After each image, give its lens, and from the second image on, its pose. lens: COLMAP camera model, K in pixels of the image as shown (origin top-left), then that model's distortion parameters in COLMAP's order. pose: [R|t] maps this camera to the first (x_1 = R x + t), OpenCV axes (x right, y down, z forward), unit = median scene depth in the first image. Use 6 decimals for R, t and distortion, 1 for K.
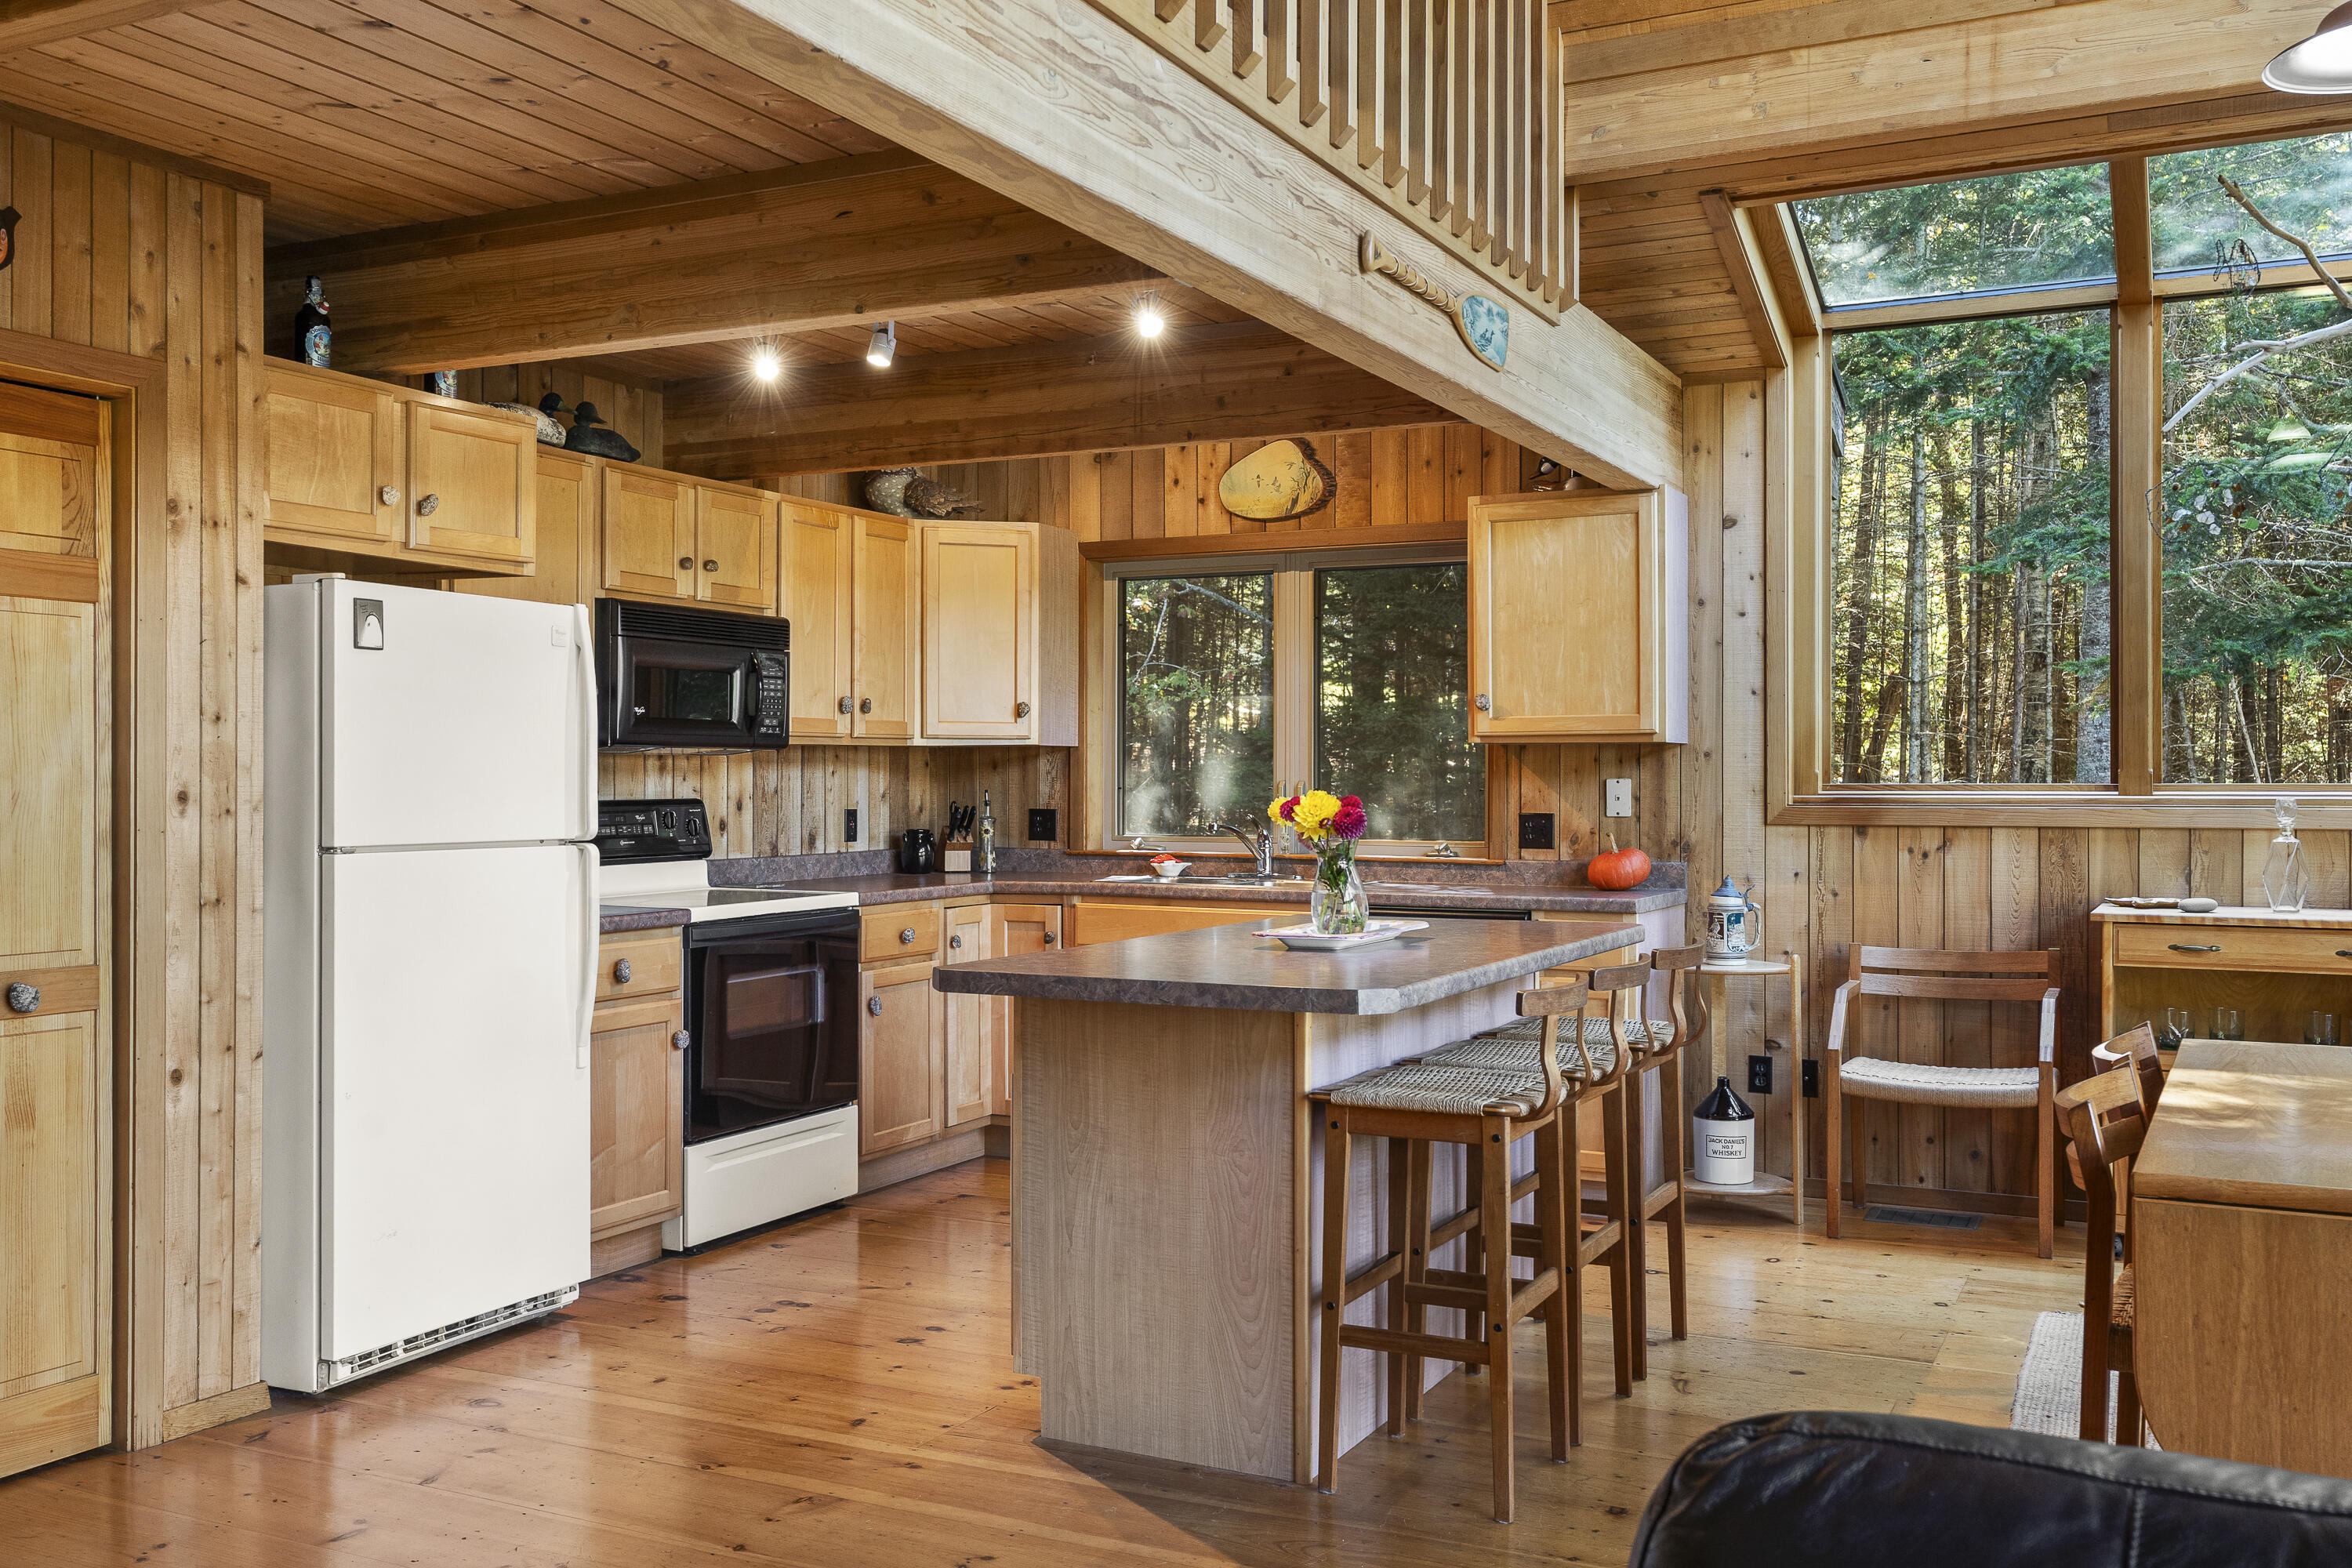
lens RADIAL K [[2031.9, 0, 1173.9], [0, 2031.9, 765.7], [0, 0, 1]] dist [0.004887, -0.001197]
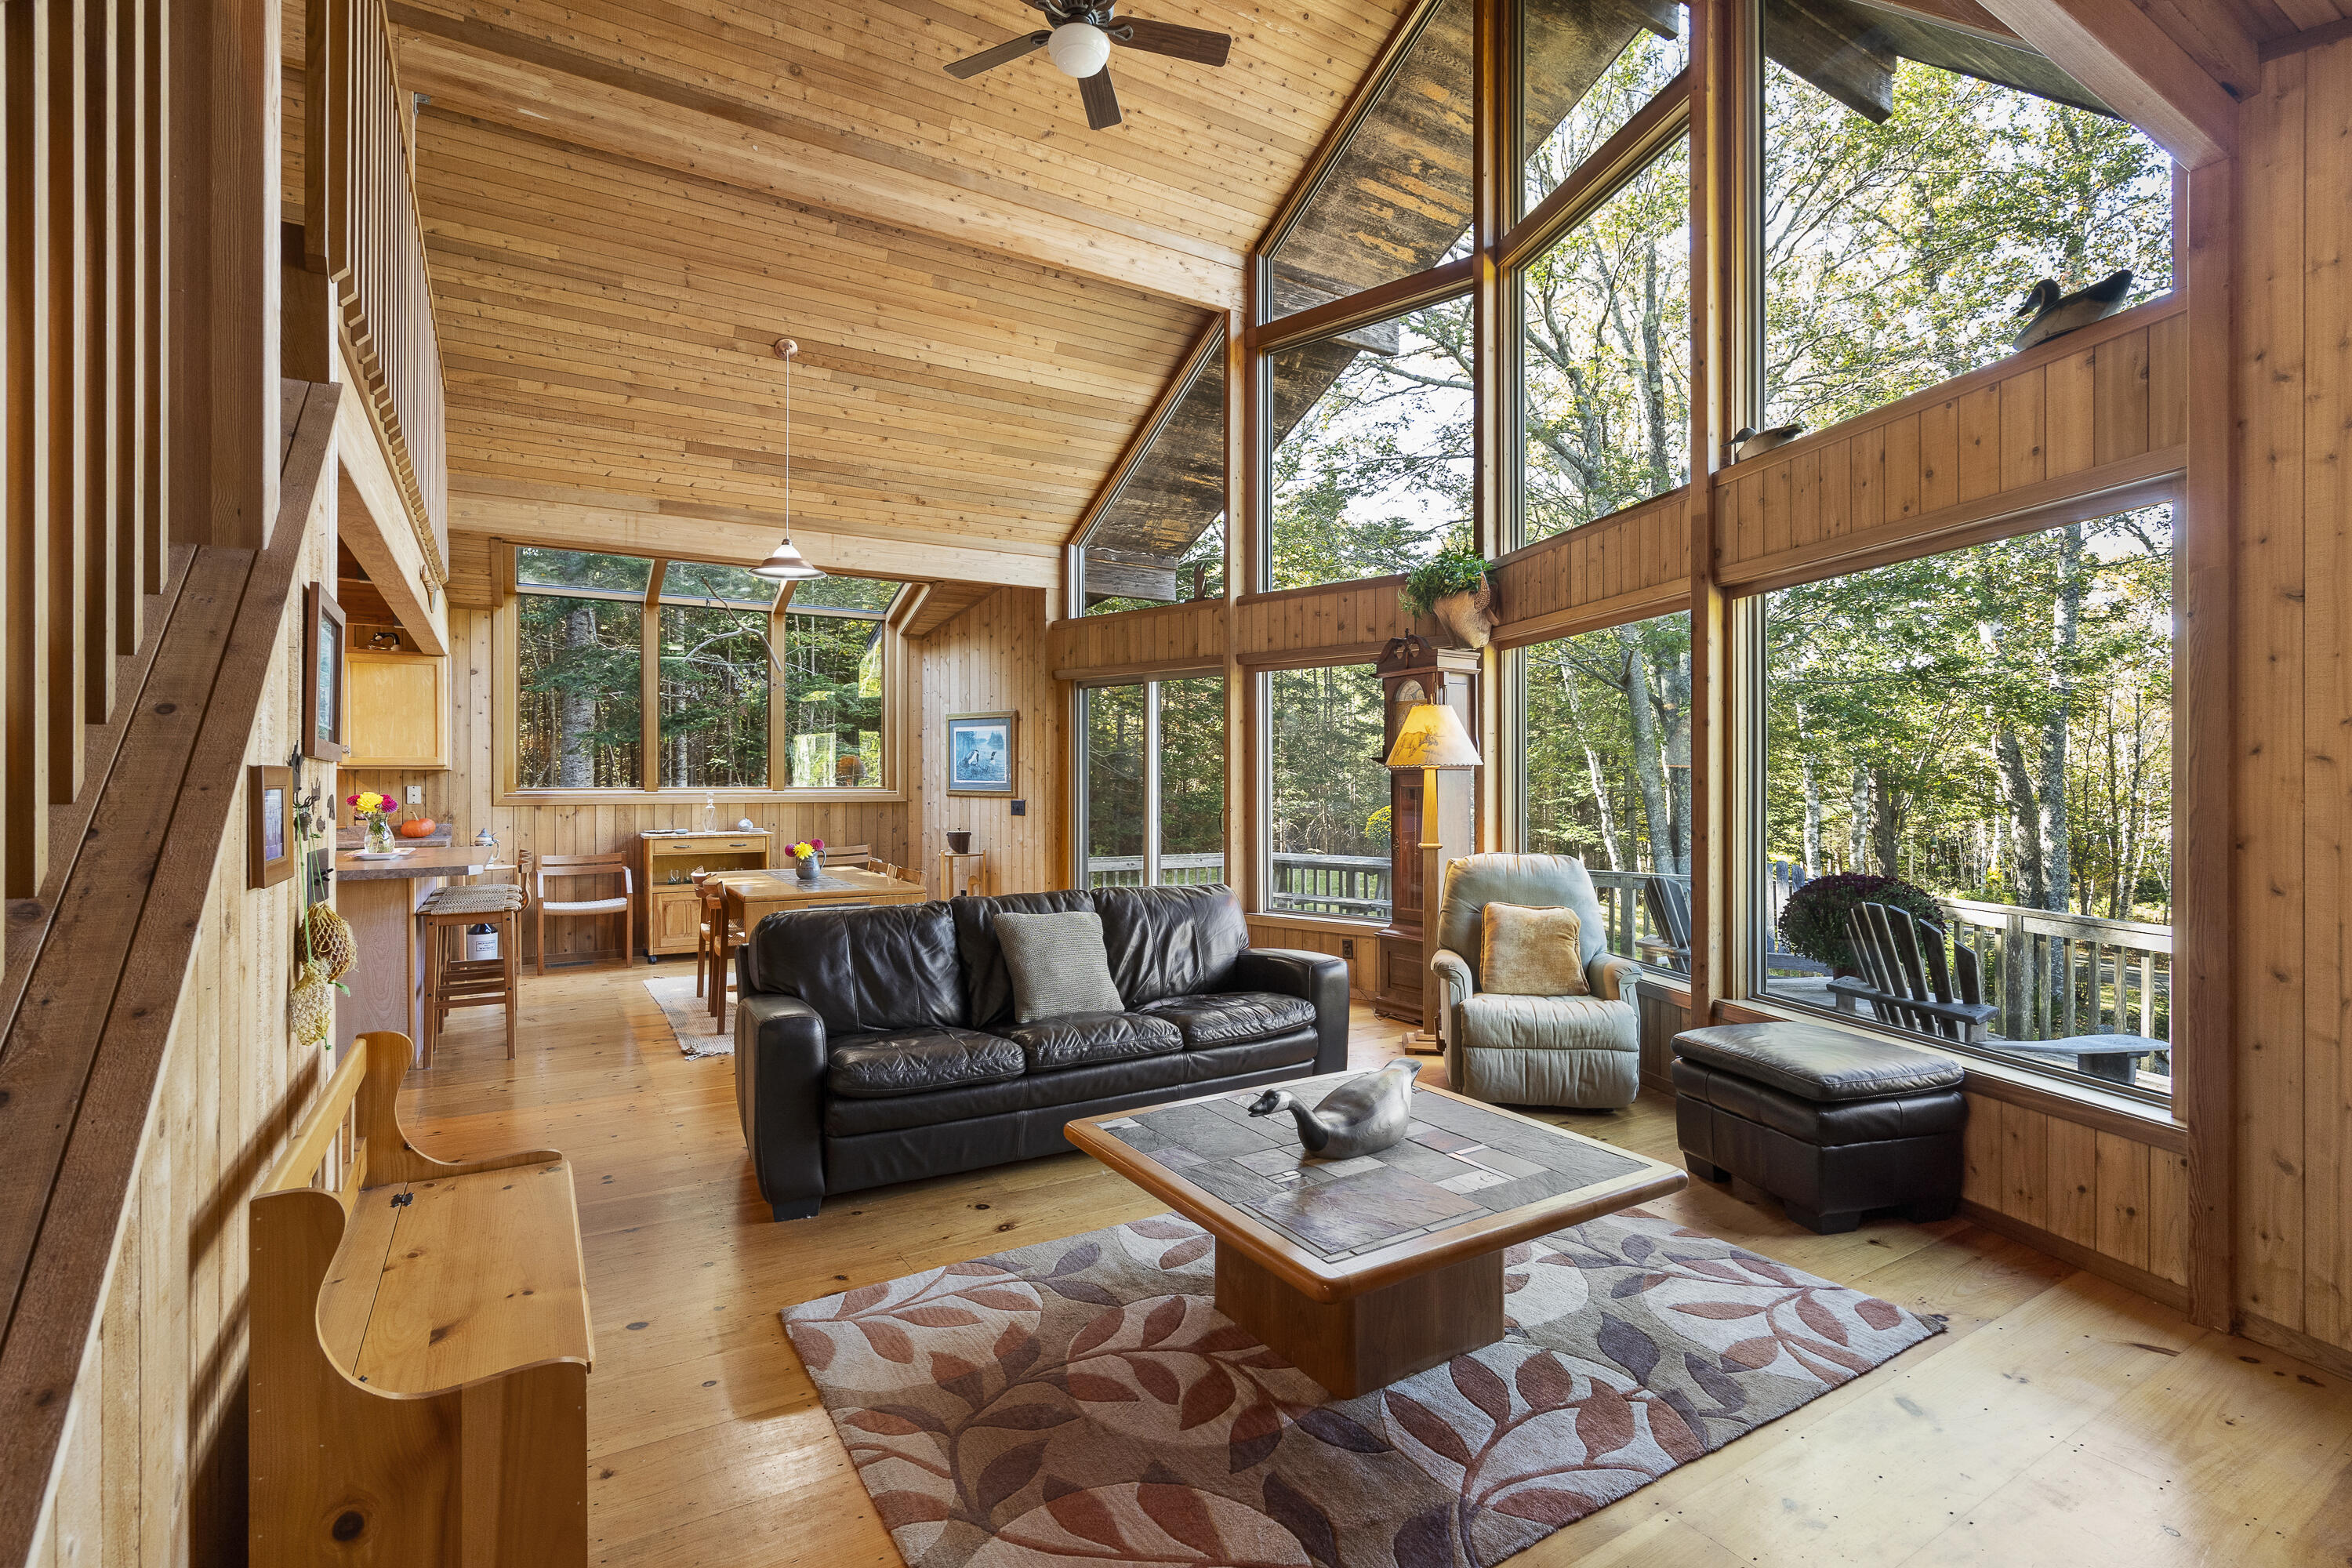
lens RADIAL K [[1086.6, 0, 1170.9], [0, 1086.6, 780.2], [0, 0, 1]] dist [-0.009941, 0.003745]
pose [[0.531005, 0.000135, 0.847368, -0.367225], [-0.003161, 0.999993, 0.001822, -0.005041], [-0.847363, -0.003646, 0.531002, -0.320541]]
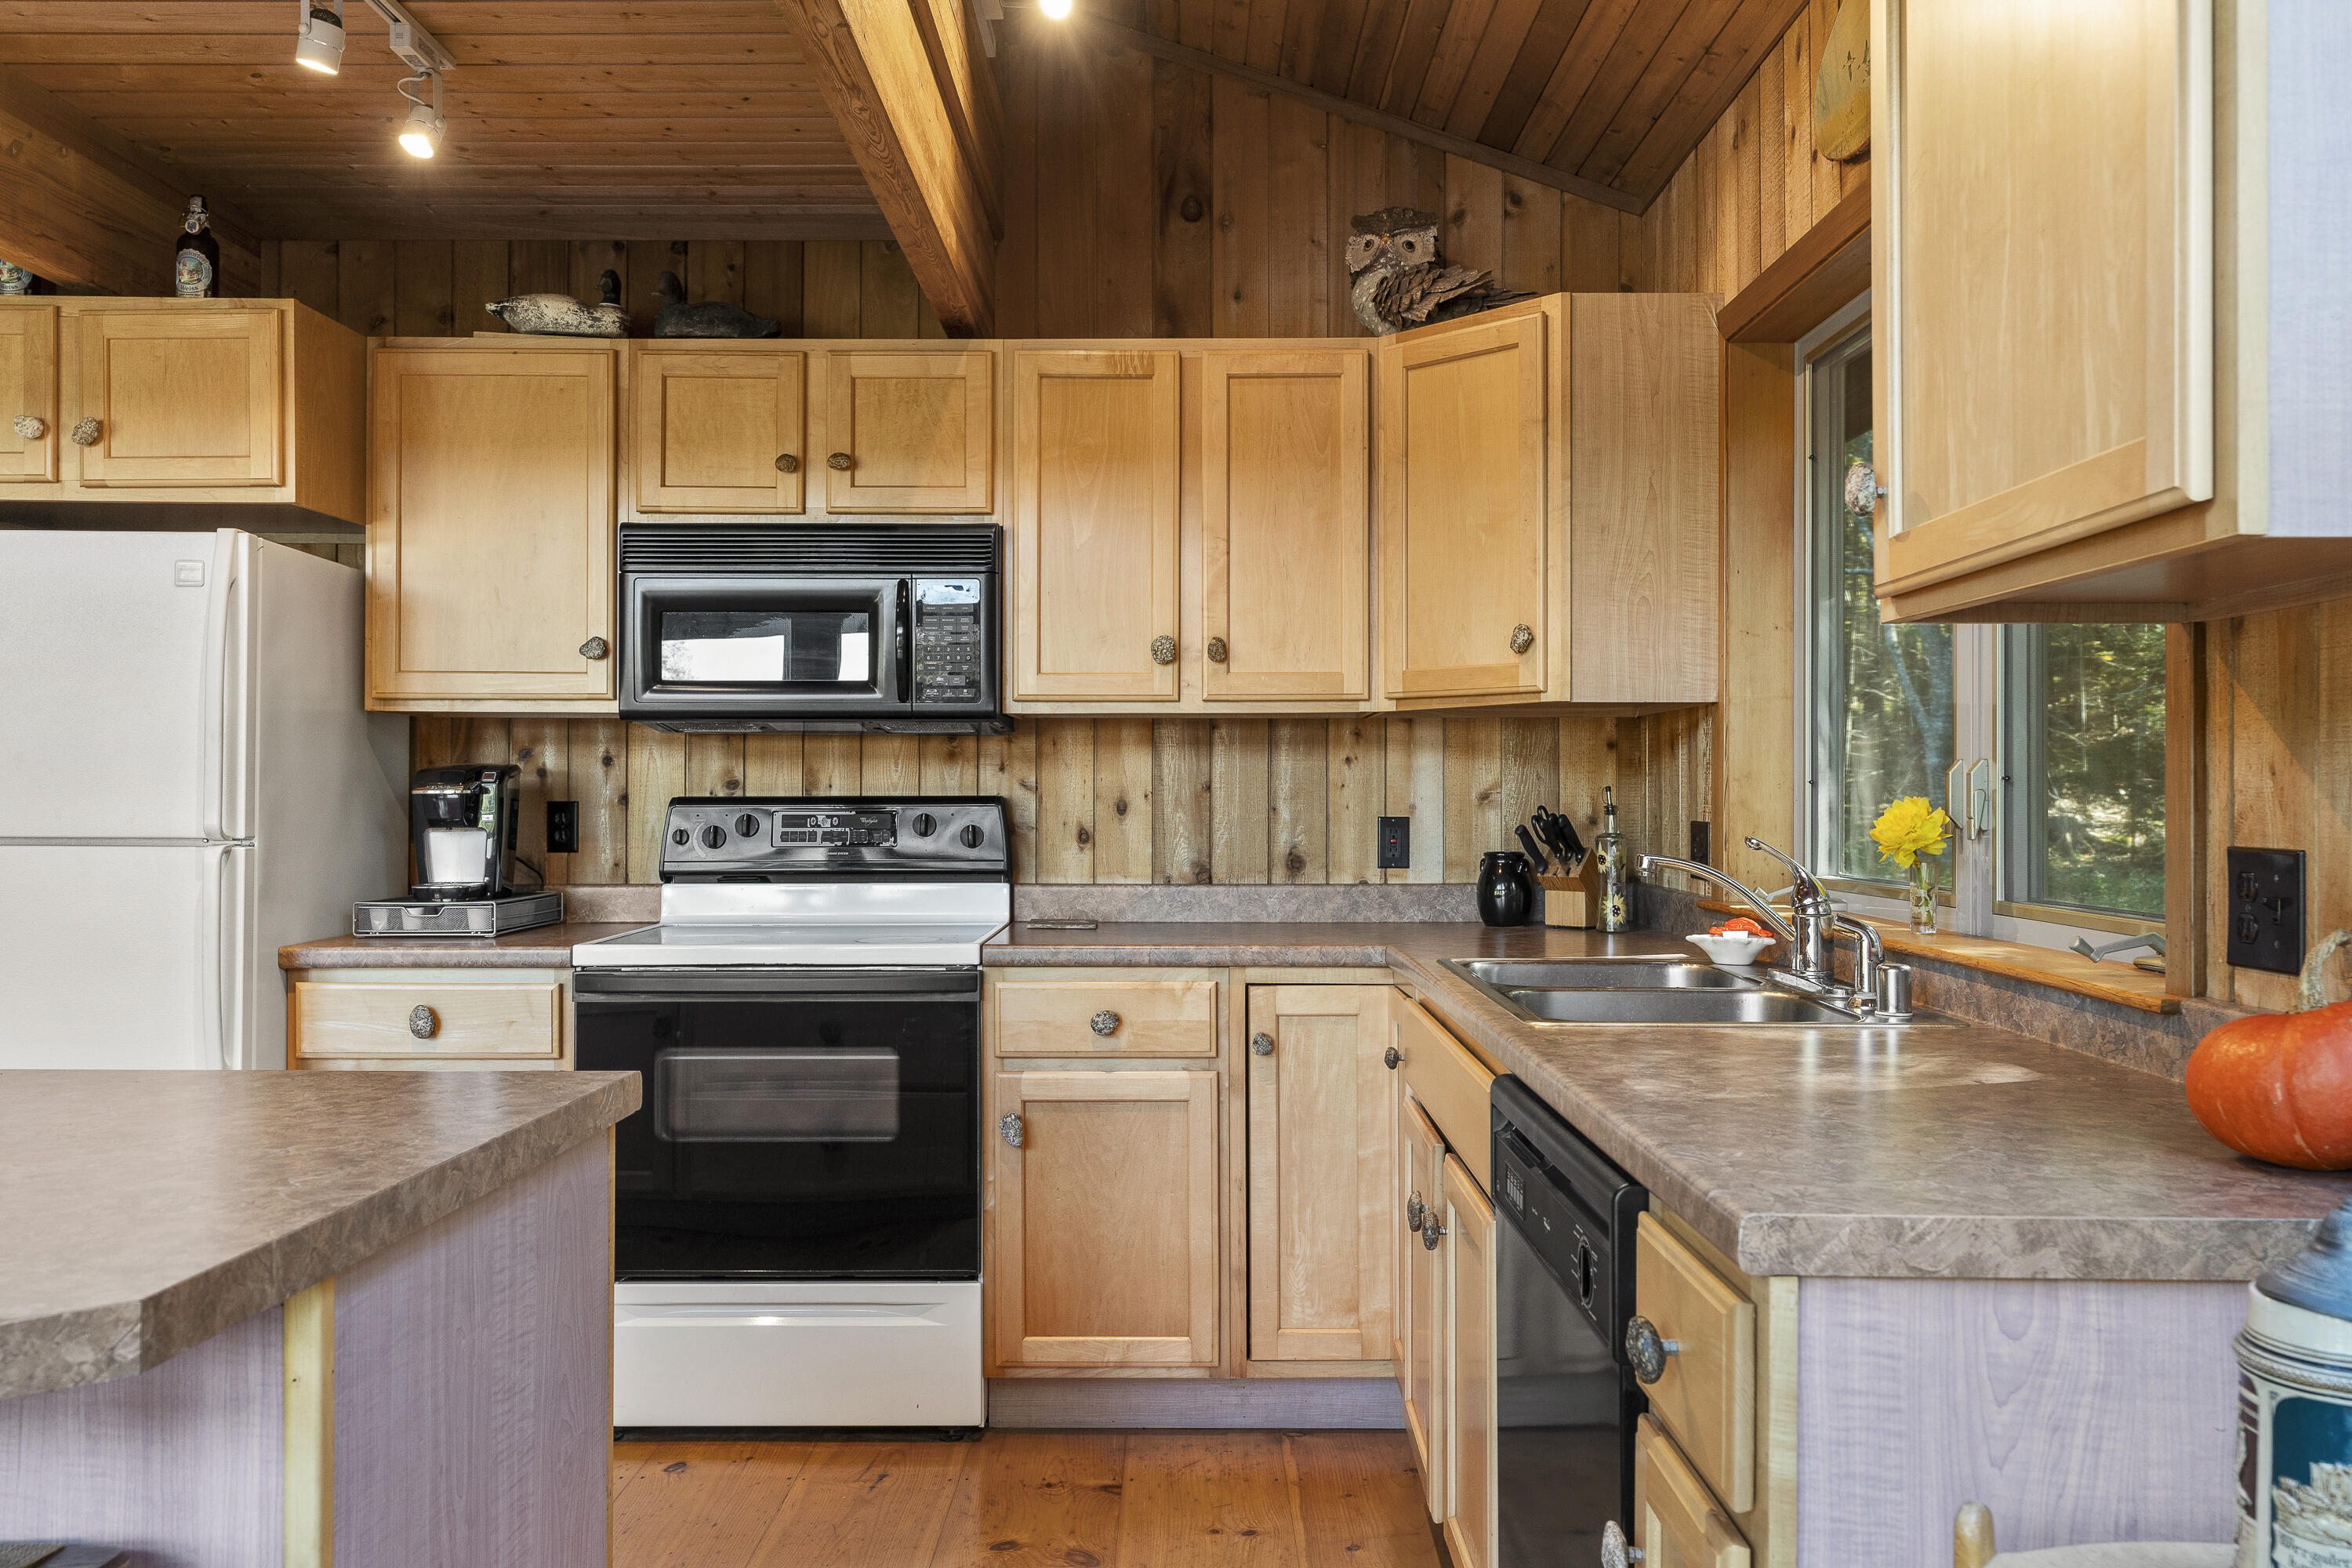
lens RADIAL K [[1791.5, 0, 1164.5], [0, 1791.5, 776.5], [0, 0, 1]] dist [-0.001165, -0.000736]
pose [[0.438908, -0.009193, -0.898485, 0.389886], [0.004859, 0.999957, -0.007858, 0.016157], [0.898519, -0.000916, 0.438934, 0.859863]]
